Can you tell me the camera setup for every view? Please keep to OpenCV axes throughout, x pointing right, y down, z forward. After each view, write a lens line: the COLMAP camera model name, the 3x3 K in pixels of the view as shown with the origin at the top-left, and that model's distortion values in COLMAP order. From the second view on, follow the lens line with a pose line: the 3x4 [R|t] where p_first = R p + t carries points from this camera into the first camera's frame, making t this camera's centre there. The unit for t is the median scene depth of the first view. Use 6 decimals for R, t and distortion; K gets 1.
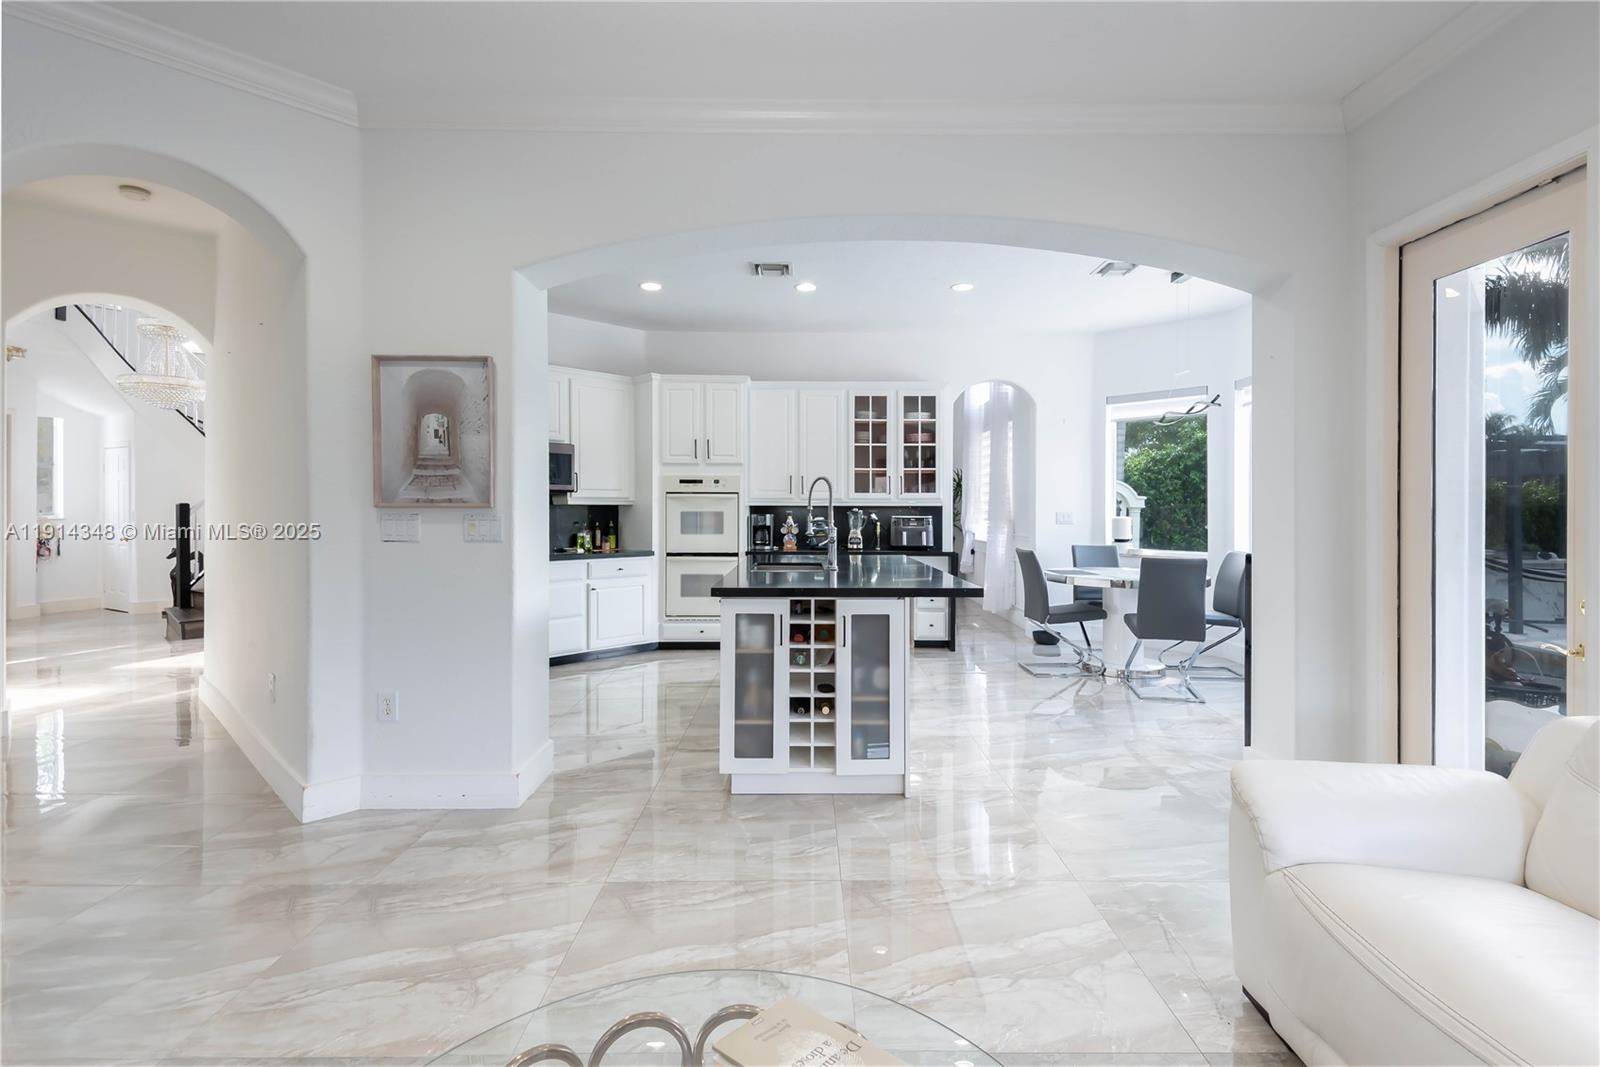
lens RADIAL K [[748.8, 0, 792.0], [0, 748.8, 515.2], [0, 0, 1]] dist [0.037973, -0.023948]
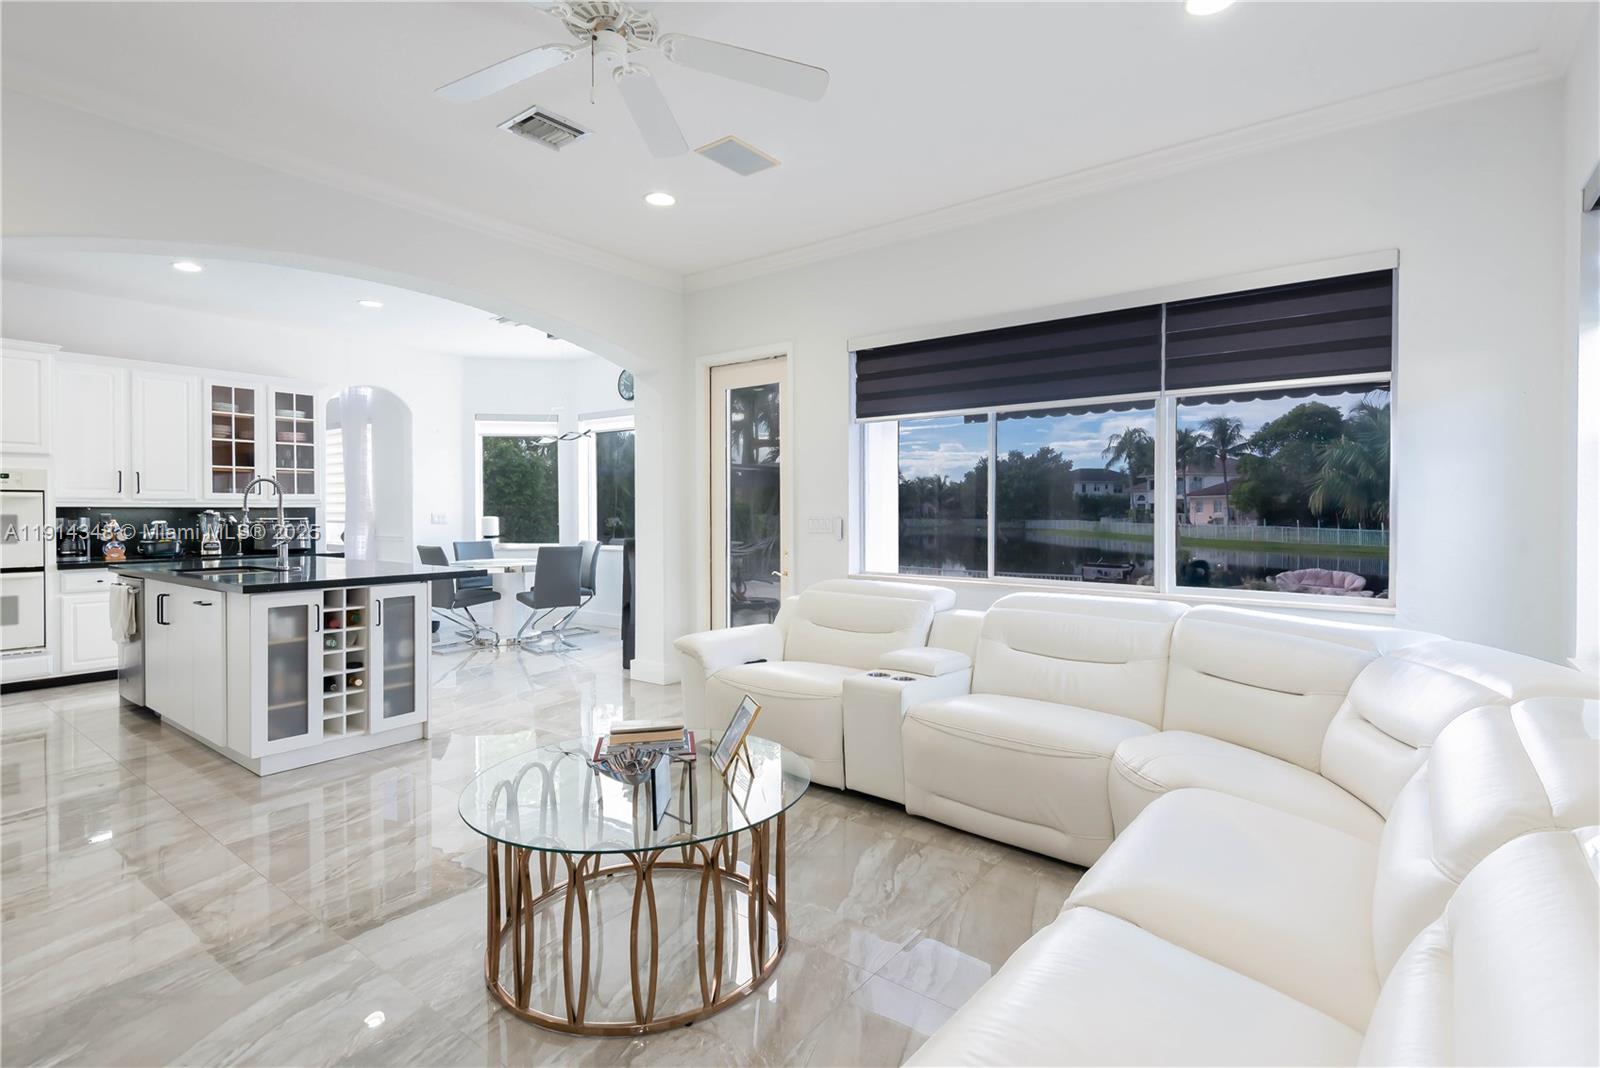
lens RADIAL K [[748.8, 0, 792.0], [0, 748.8, 515.7], [0, 0, 1]] dist [0.037973, -0.023948]
pose [[0.629635, -0.008010, 0.776850, -0.187764], [0.008478, 0.999958, 0.003440, 0.000428], [-0.776845, 0.004420, 0.629676, -0.114221]]
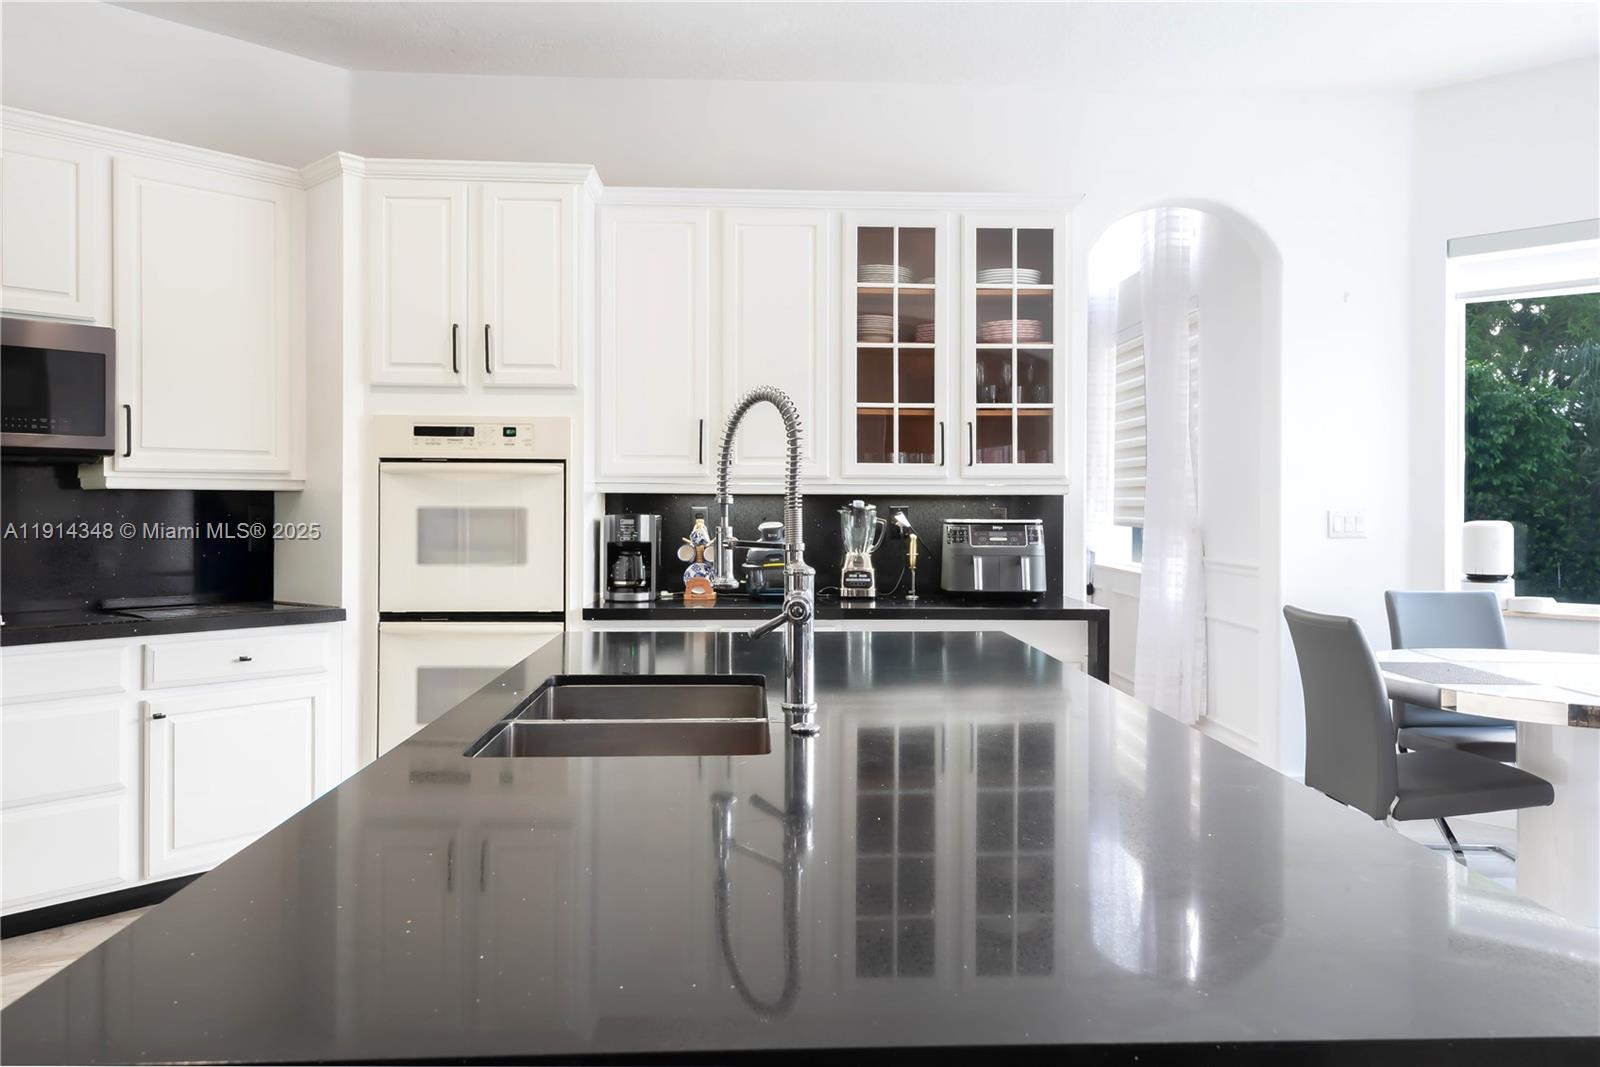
lens RADIAL K [[1237.8, 0, 796.4], [0, 1237.8, 502.9], [0, 0, 1]] dist [0.096861, -0.176379]
pose [[0.999241, 0.002236, 0.038878, 0.024311], [-0.001974, 0.999975, -0.006771, -0.003182], [-0.038892, 0.006689, 0.999221, 0.324257]]
